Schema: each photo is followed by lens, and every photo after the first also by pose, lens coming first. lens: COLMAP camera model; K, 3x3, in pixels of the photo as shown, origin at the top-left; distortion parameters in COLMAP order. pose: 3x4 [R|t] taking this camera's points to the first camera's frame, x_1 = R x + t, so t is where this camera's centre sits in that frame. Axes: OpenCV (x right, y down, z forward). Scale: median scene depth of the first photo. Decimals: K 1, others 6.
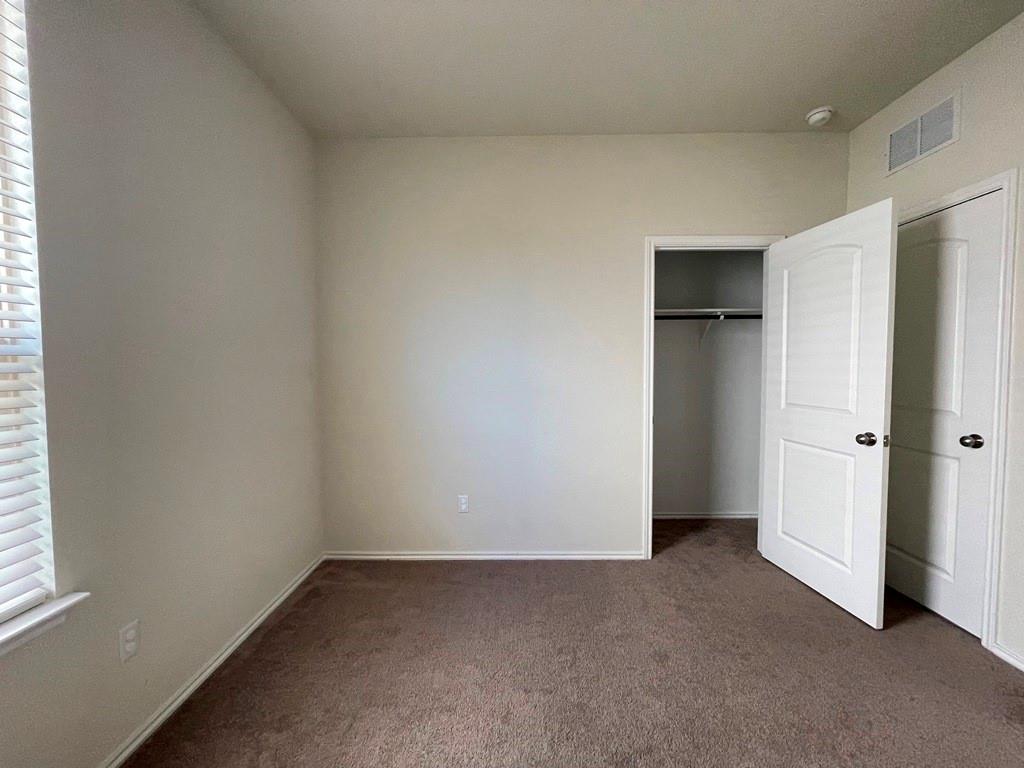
lens RADIAL K [[411.5, 0, 512.0], [0, 411.5, 384.0], [0, 0, 1]] dist [-0.003152, -0.000197]
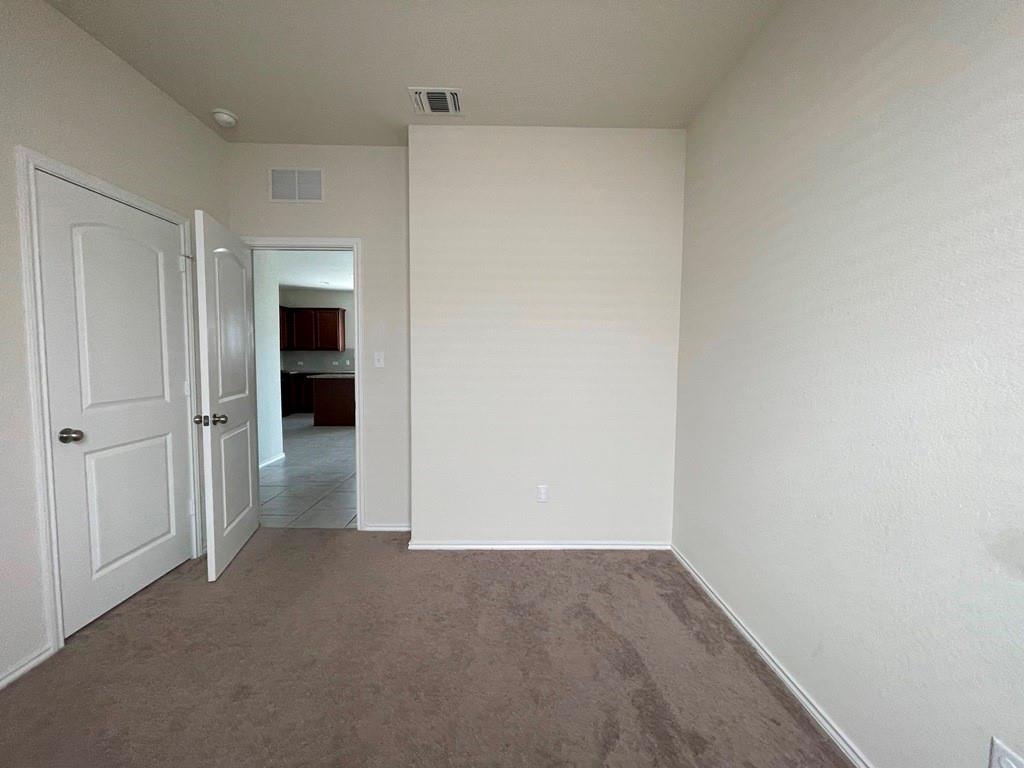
lens RADIAL K [[414.1, 0, 511.2], [0, 414.1, 382.9], [0, 0, 1]] dist [-0.006088, 0.000561]
pose [[-0.027144, -0.060582, 0.997794, -0.365150], [0.025114, 0.997806, 0.061265, -0.024819], [-0.999316, 0.026721, -0.025563, 0.322764]]
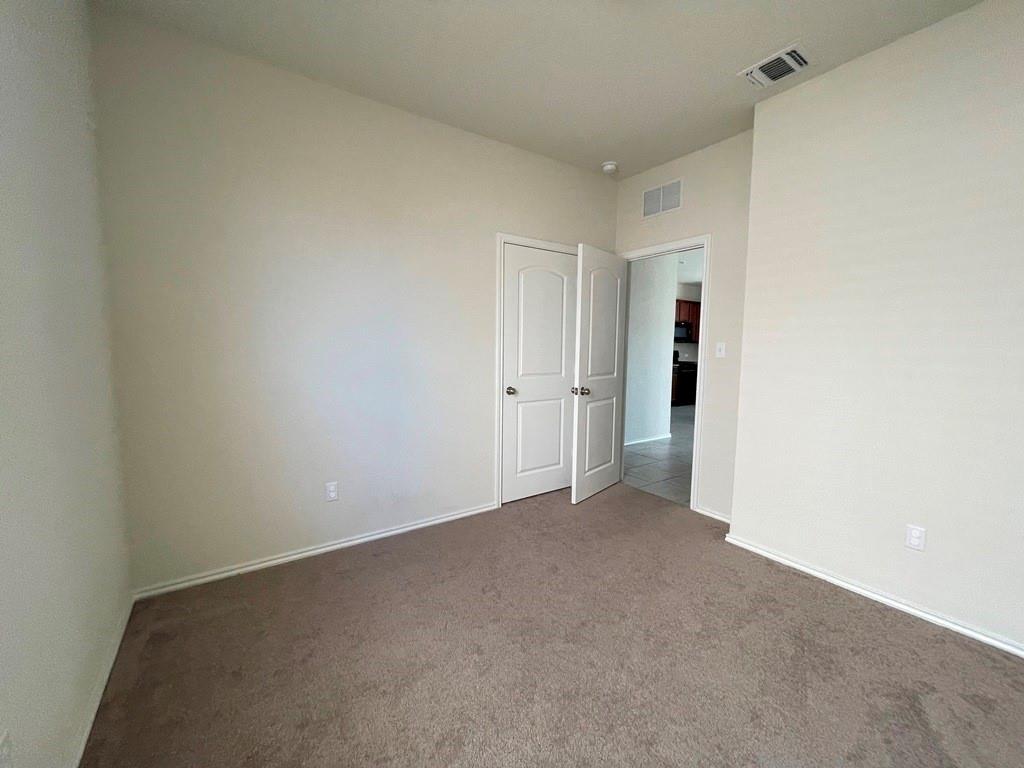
lens RADIAL K [[414.1, 0, 511.2], [0, 414.1, 382.9], [0, 0, 1]] dist [-0.006088, 0.000561]
pose [[0.818414, -0.040321, 0.573213, -0.360296], [0.007081, 0.998167, 0.060103, -0.008341], [-0.574585, -0.045131, 0.817199, 0.016172]]
